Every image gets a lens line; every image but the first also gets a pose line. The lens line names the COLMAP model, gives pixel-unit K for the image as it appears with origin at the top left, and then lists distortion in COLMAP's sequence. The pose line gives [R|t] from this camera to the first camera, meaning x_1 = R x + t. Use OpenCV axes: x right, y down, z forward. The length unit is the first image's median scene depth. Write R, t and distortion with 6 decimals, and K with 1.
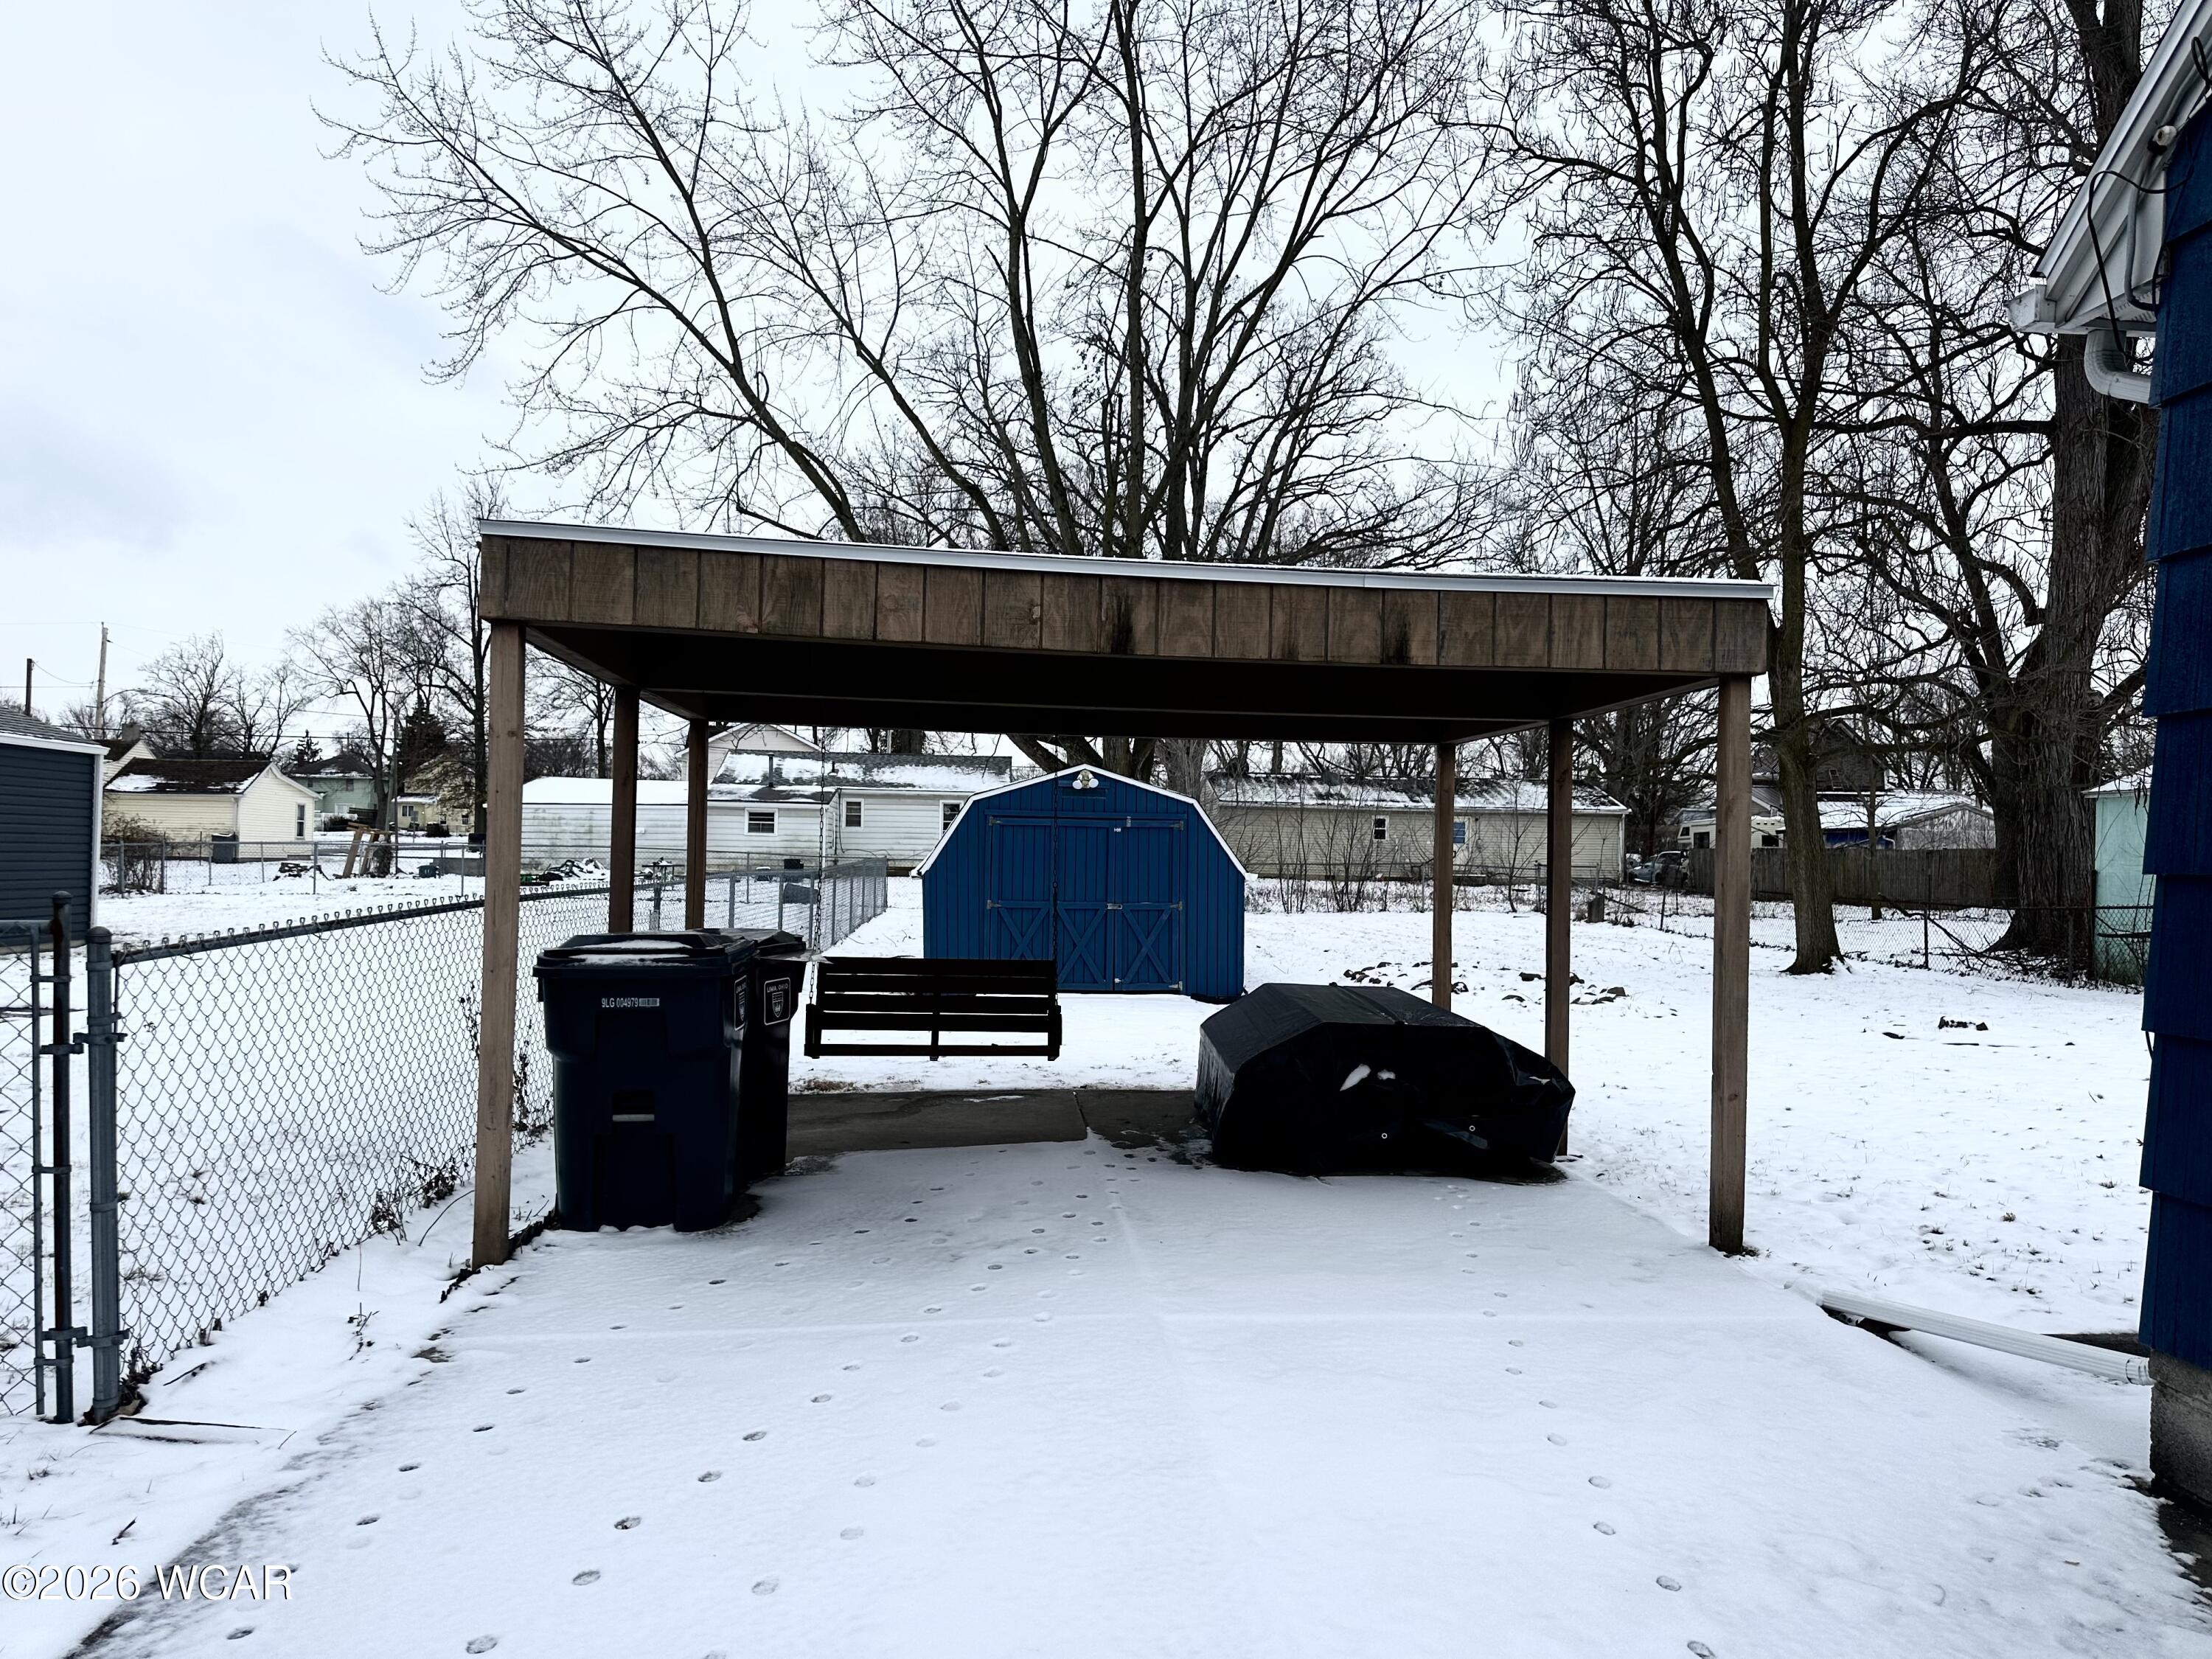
lens RADIAL K [[1570.0, 0, 1106.0], [0, 1570.0, 829.5], [0, 0, 1]] dist [-0.002210, -0.002552]
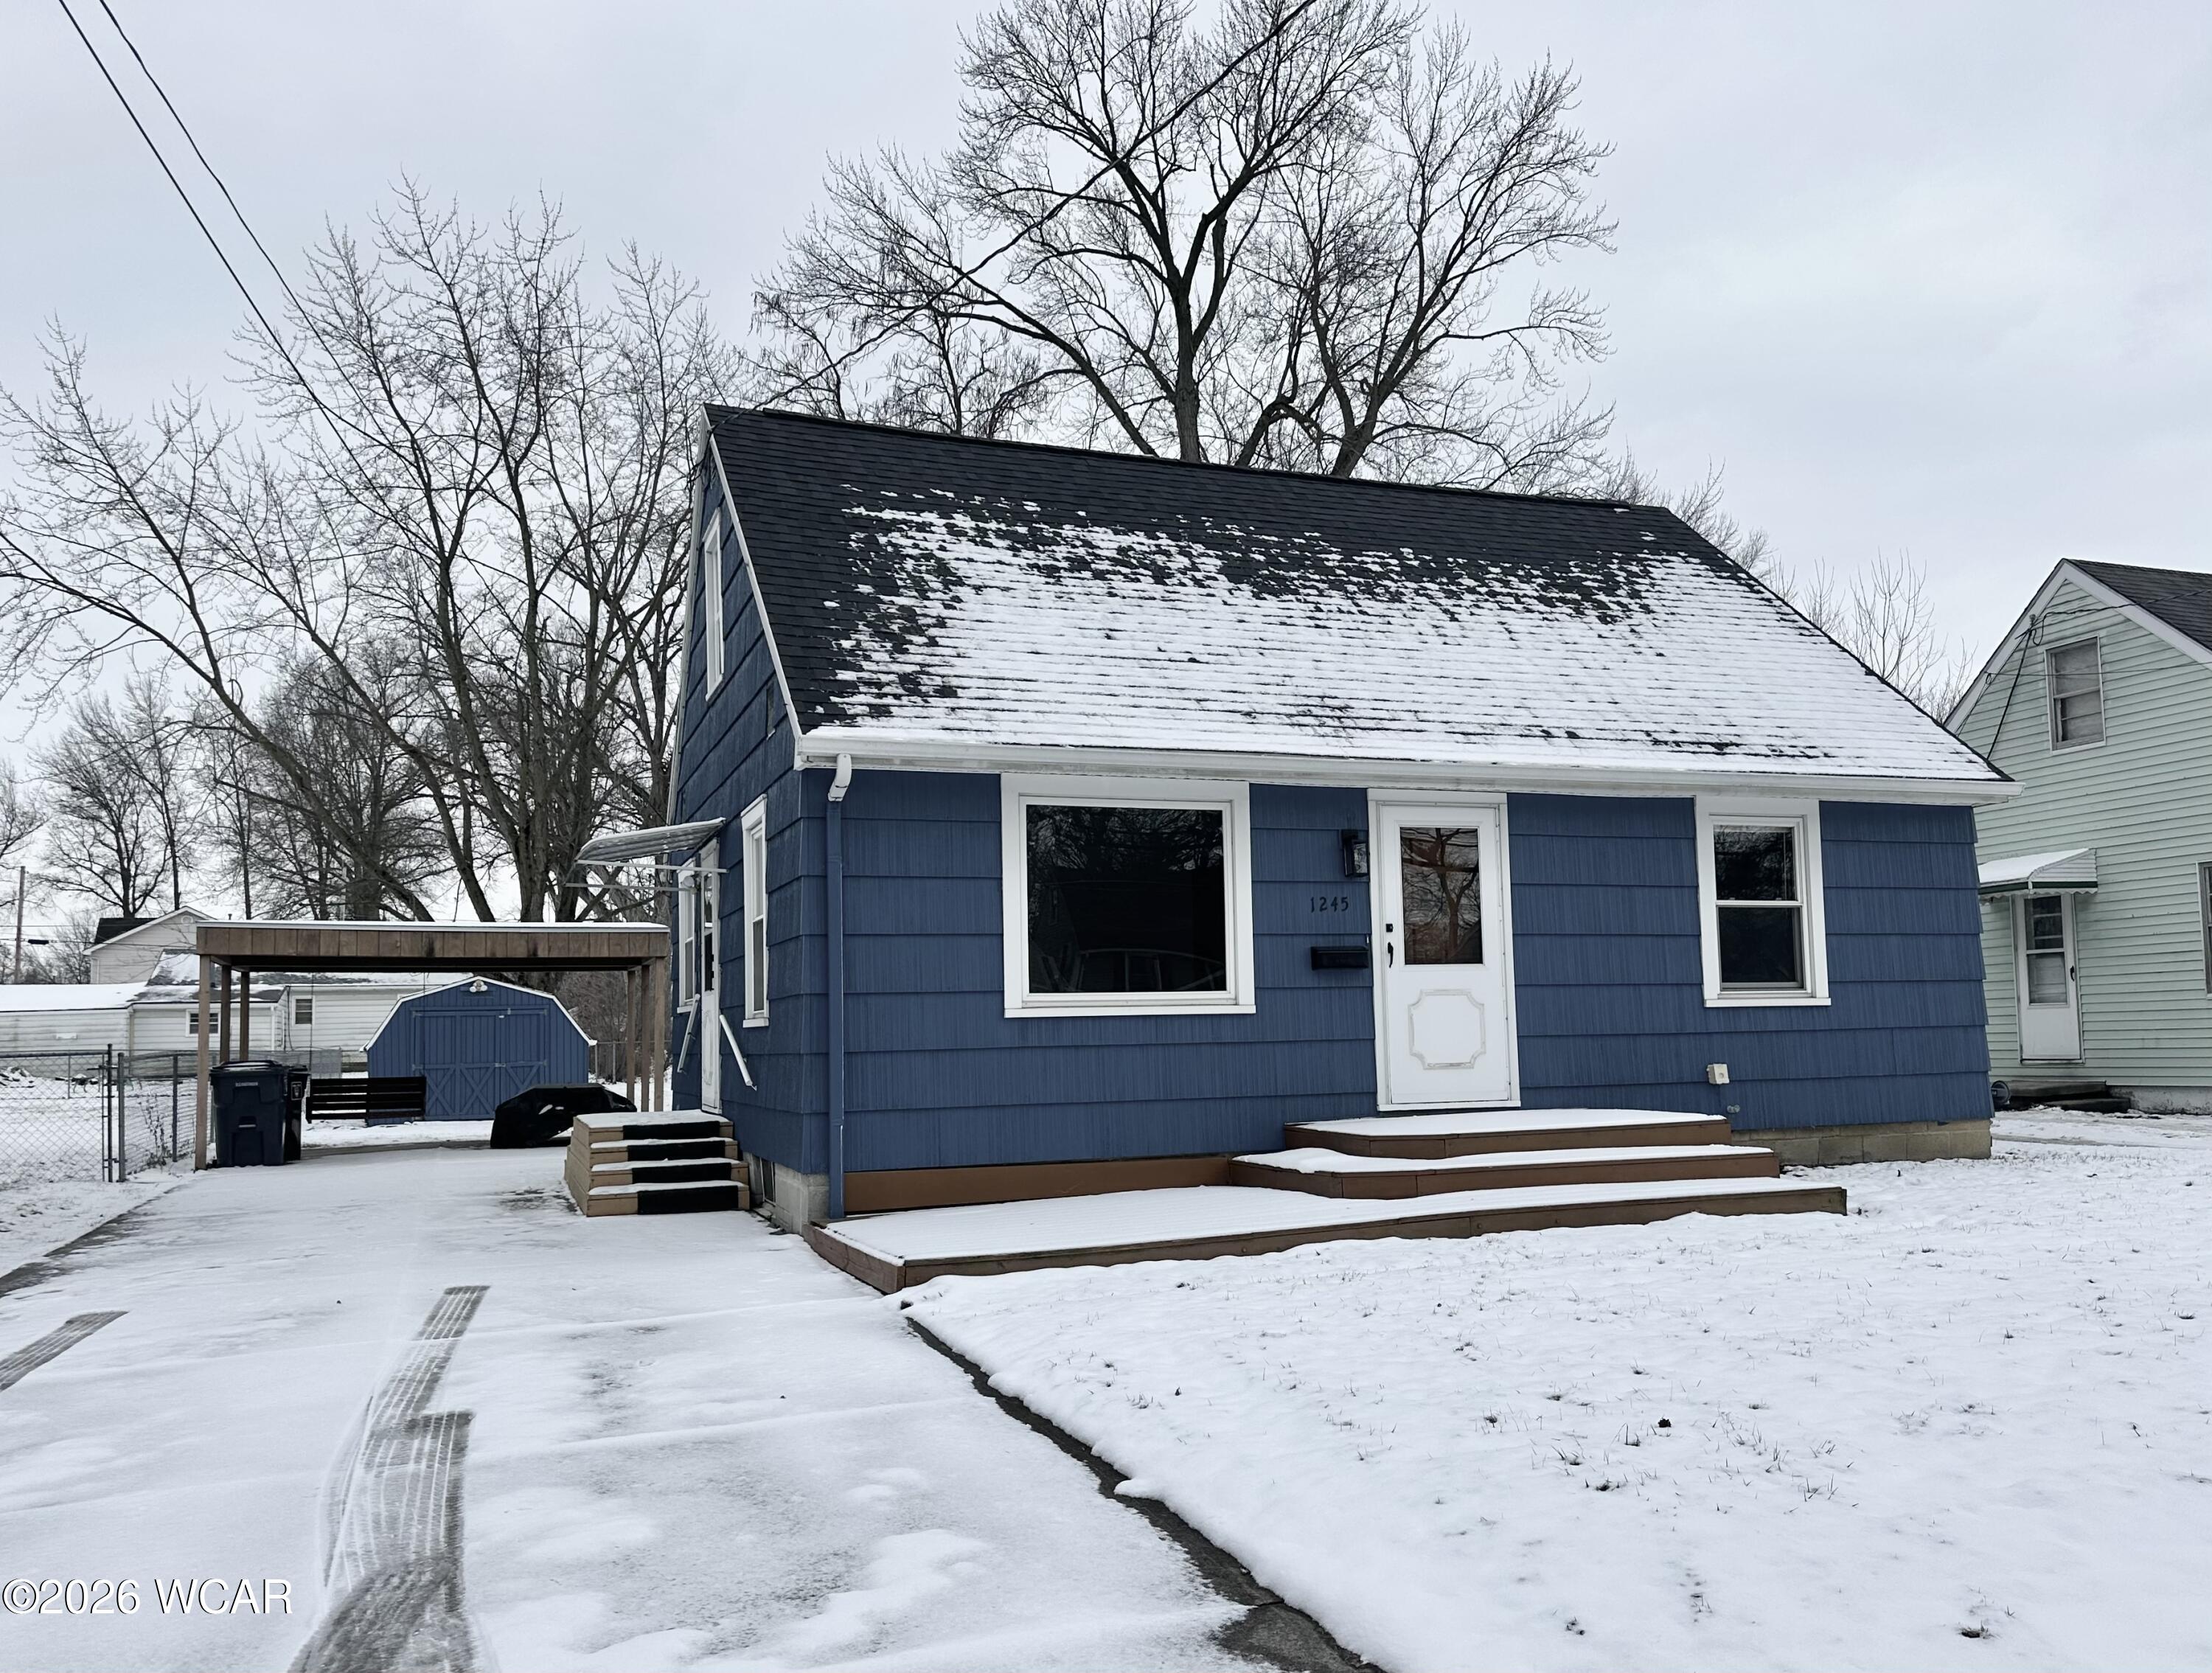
lens RADIAL K [[1643.6, 0, 1110.1], [0, 1643.6, 900.5], [0, 0, 1]] dist [0.193100, -0.356720]
pose [[0.958064, -0.019270, 0.285906, 0.027901], [0.037354, 0.997622, -0.057931, 0.001235], [-0.284110, 0.066181, 0.956505, -0.201624]]
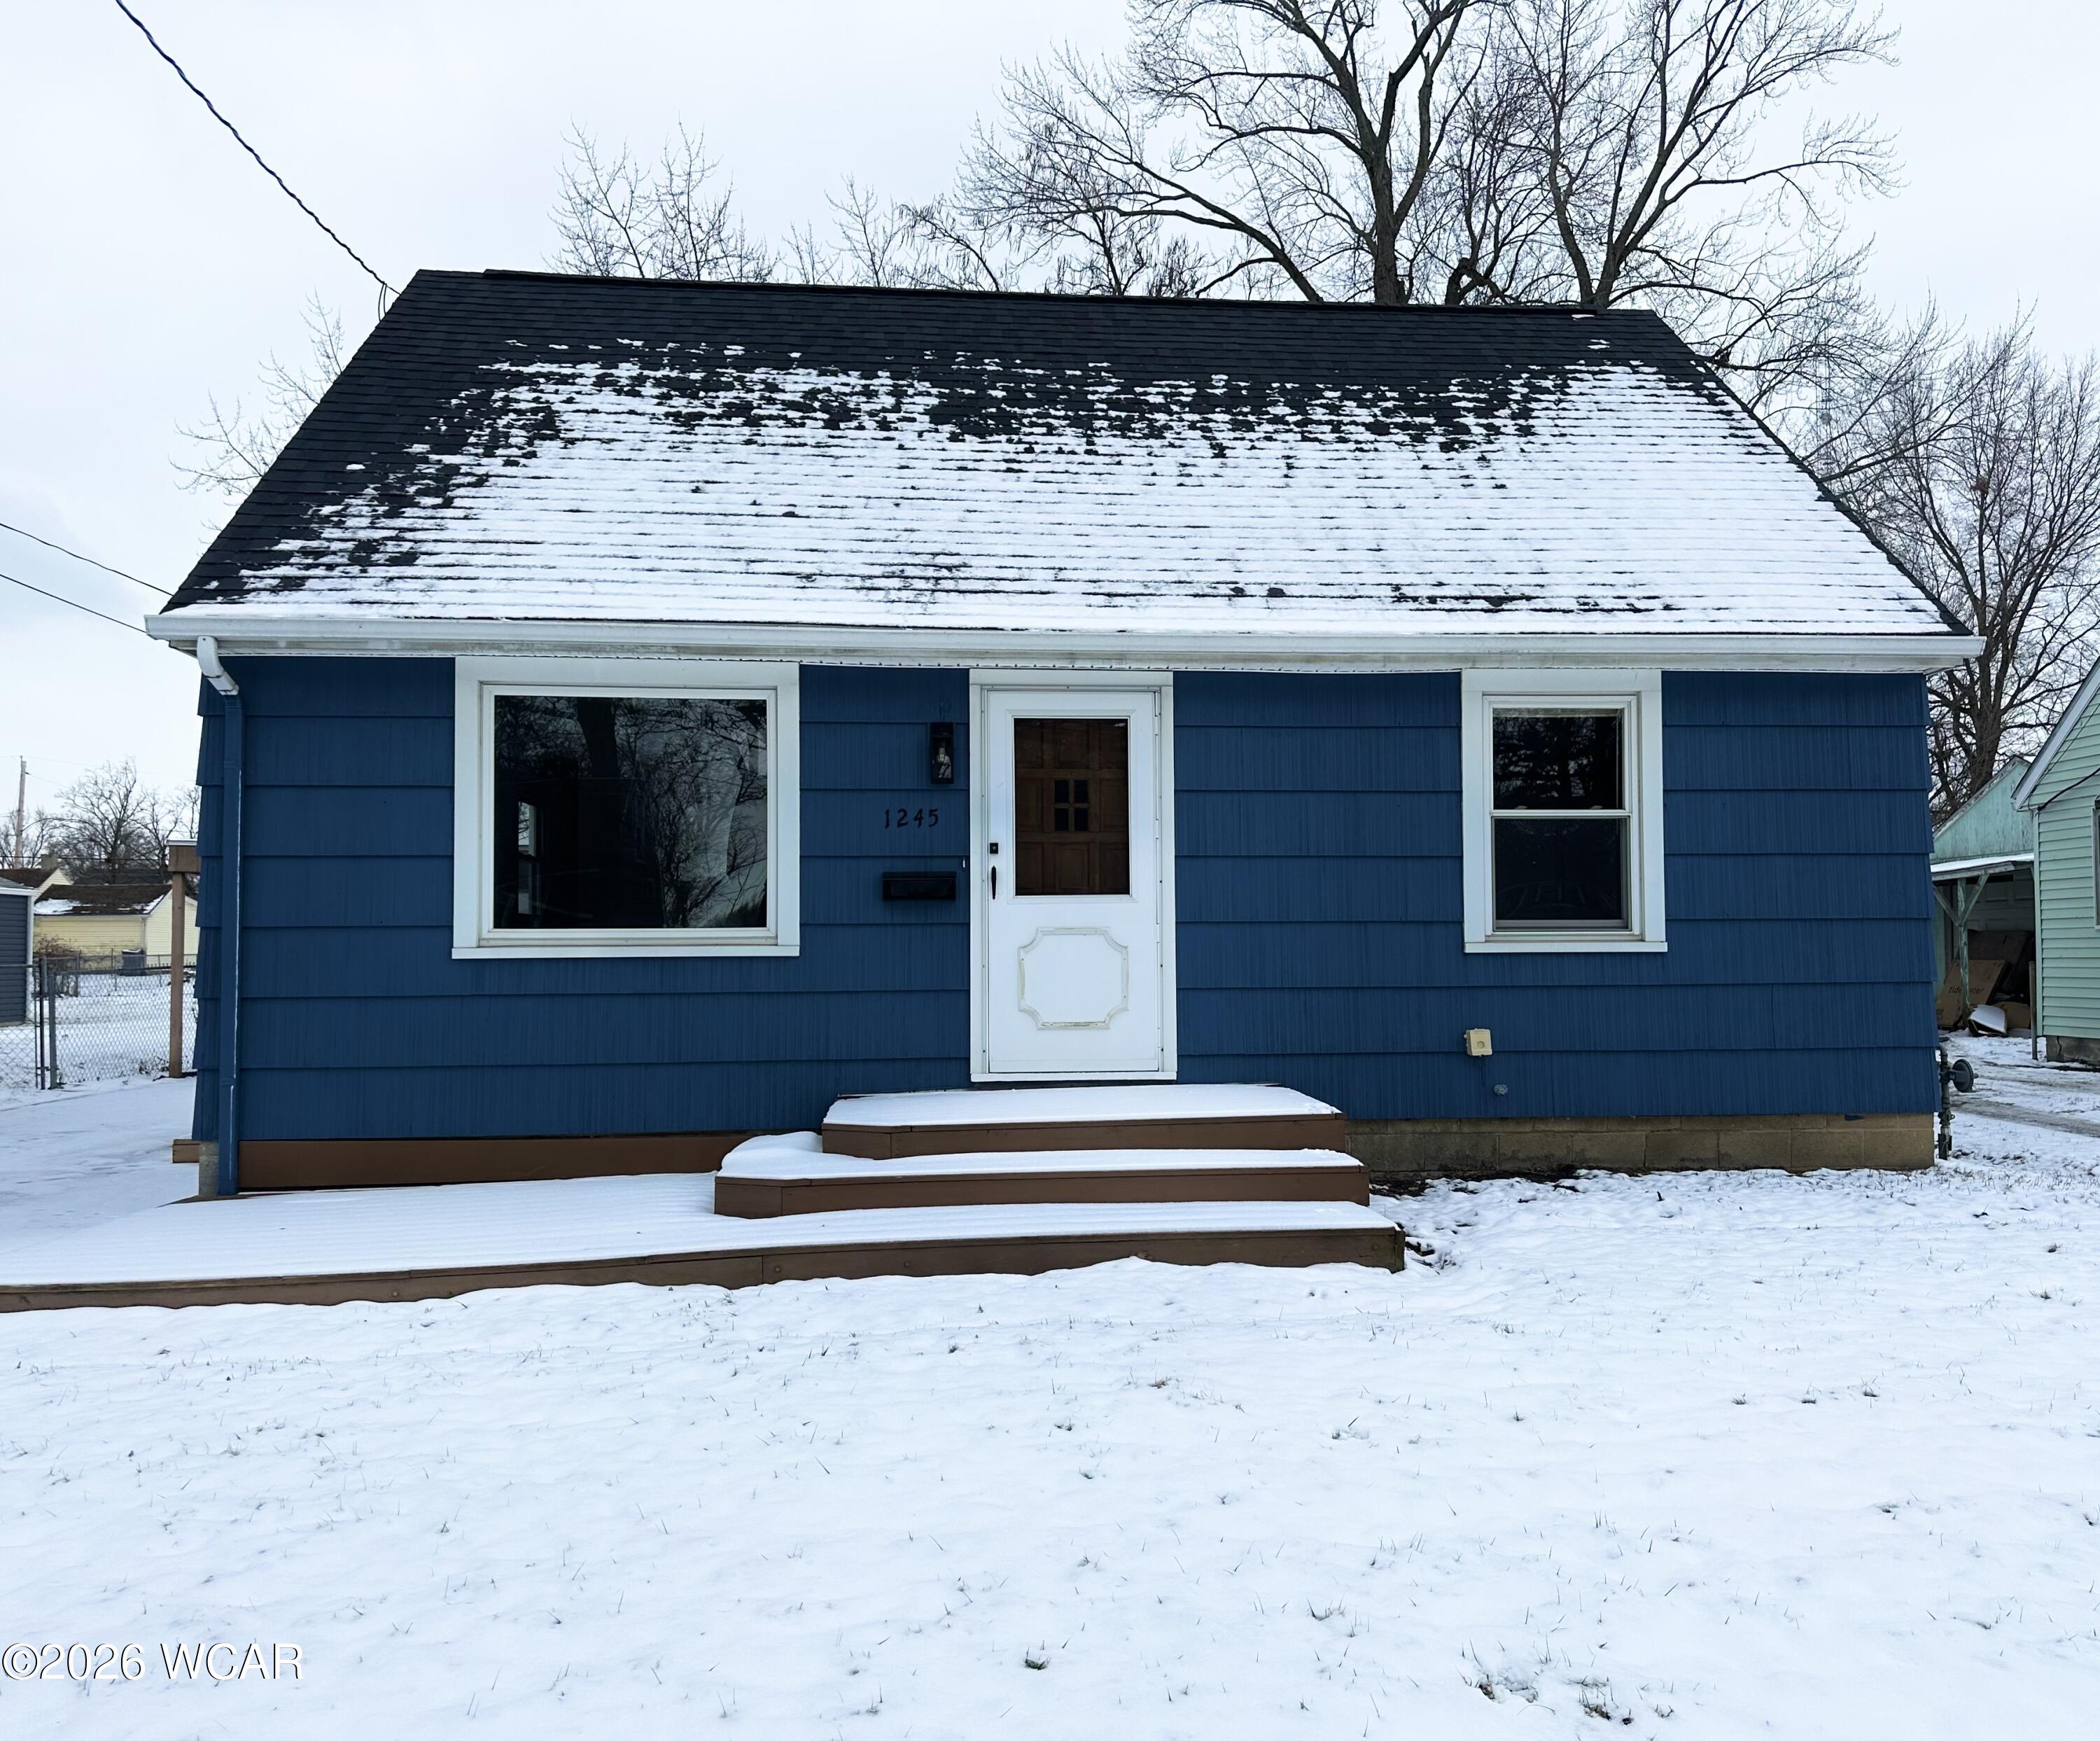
lens RADIAL K [[1552.4, 0, 1086.3], [0, 1552.4, 889.3], [0, 0, 1]] dist [0.126250, -0.180823]
pose [[0.999376, -0.026203, 0.023686, 0.105983], [0.026698, 0.999427, -0.020821, 0.001333], [-0.023126, 0.021440, 0.999503, -0.172415]]
